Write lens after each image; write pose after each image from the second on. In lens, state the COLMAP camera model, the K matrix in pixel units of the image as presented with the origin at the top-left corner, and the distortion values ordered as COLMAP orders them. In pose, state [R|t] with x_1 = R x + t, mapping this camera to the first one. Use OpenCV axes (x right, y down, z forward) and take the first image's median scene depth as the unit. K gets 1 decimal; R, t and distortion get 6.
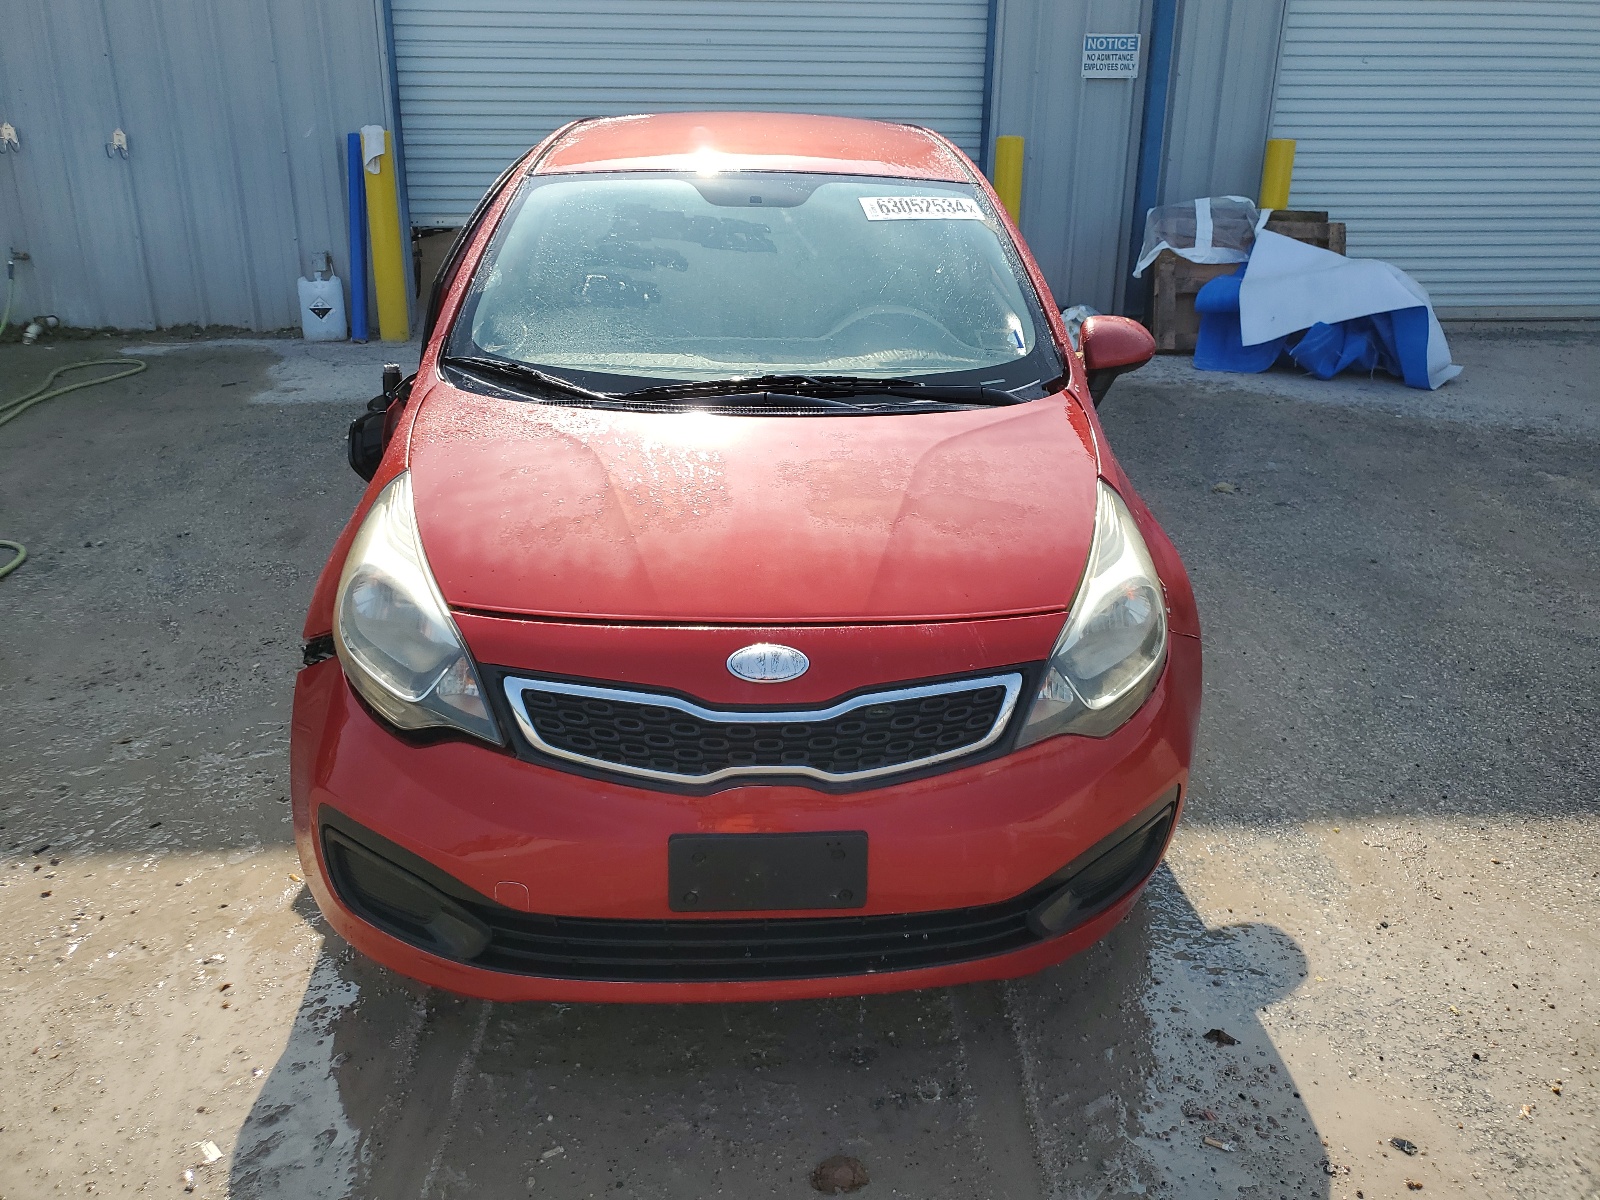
lens RADIAL K [[1254.0, 0, 807.3], [0, 1254.0, 594.6], [0, 0, 1]] dist [0.009026, 0.013537]
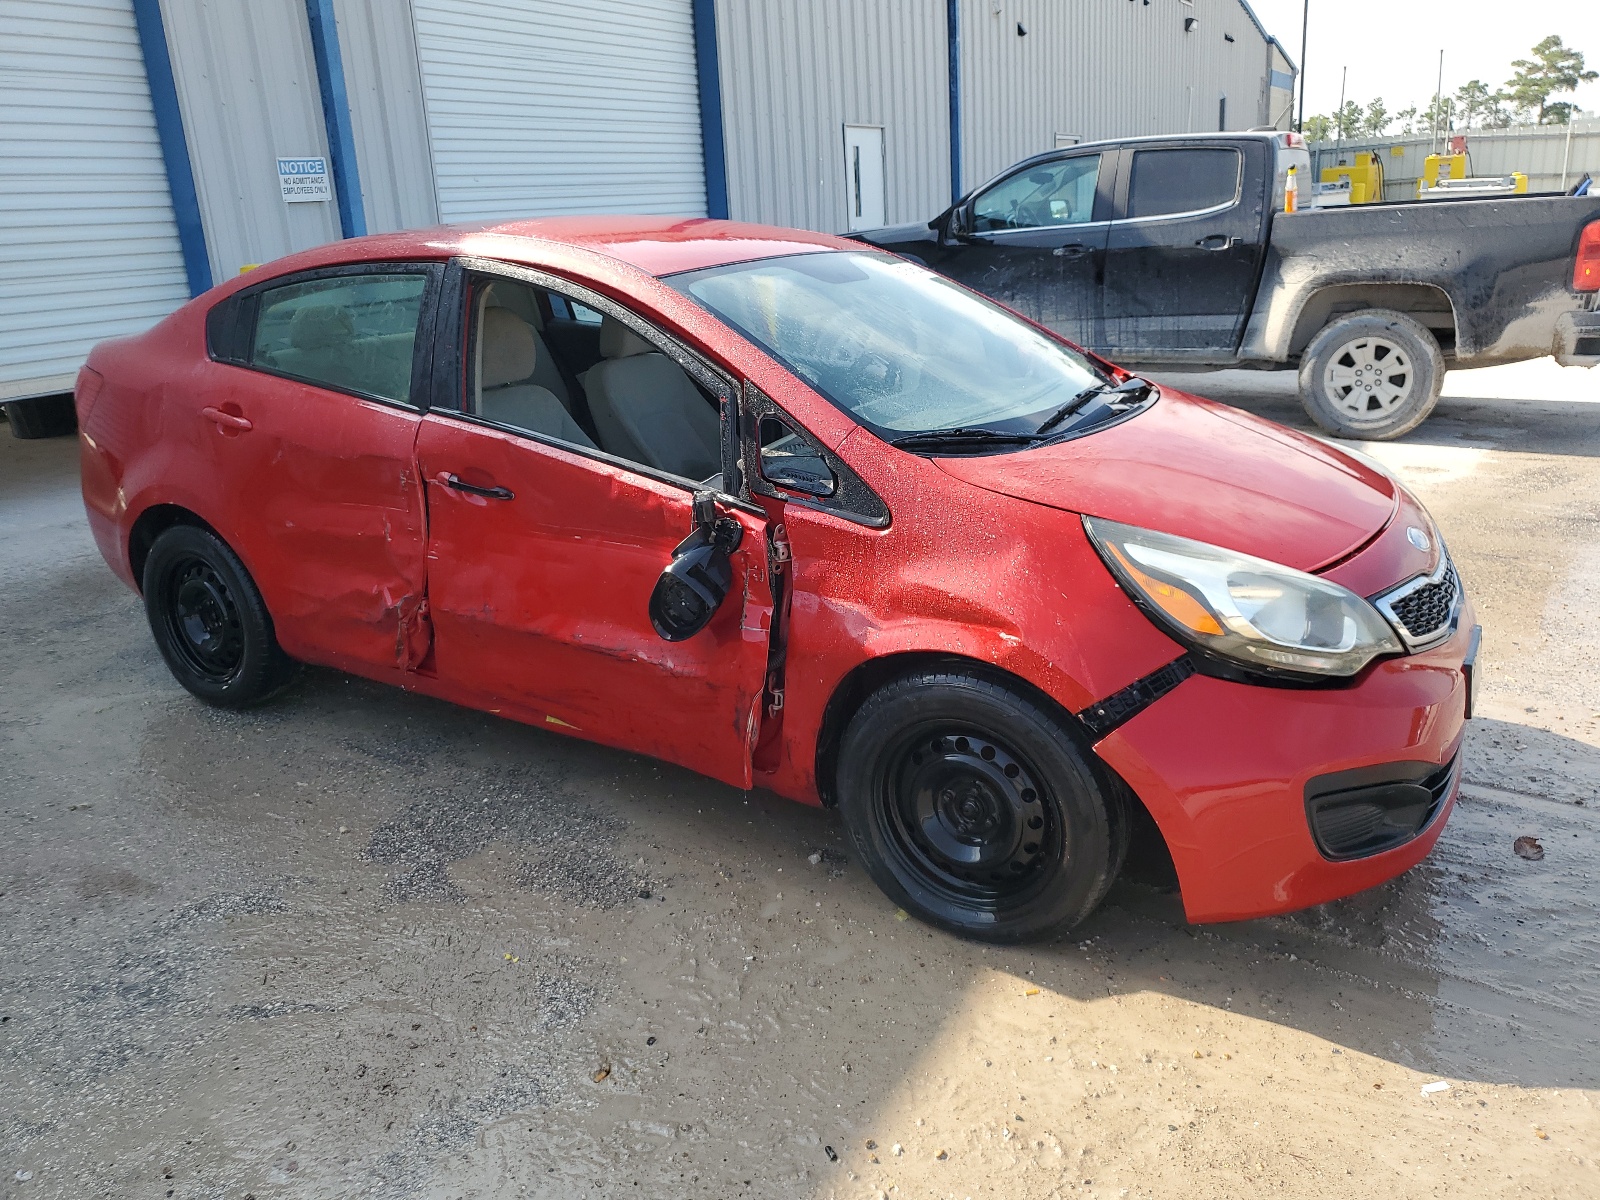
lens RADIAL K [[1227.8, 0, 803.5], [0, 1227.8, 636.1], [0, 0, 1]] dist [-0.003252, -0.004254]
pose [[0.555249, -0.314927, 0.769753, -1.048034], [0.360862, 0.925101, 0.118183, -0.176507], [-0.749318, 0.212153, 0.627306, 0.458773]]
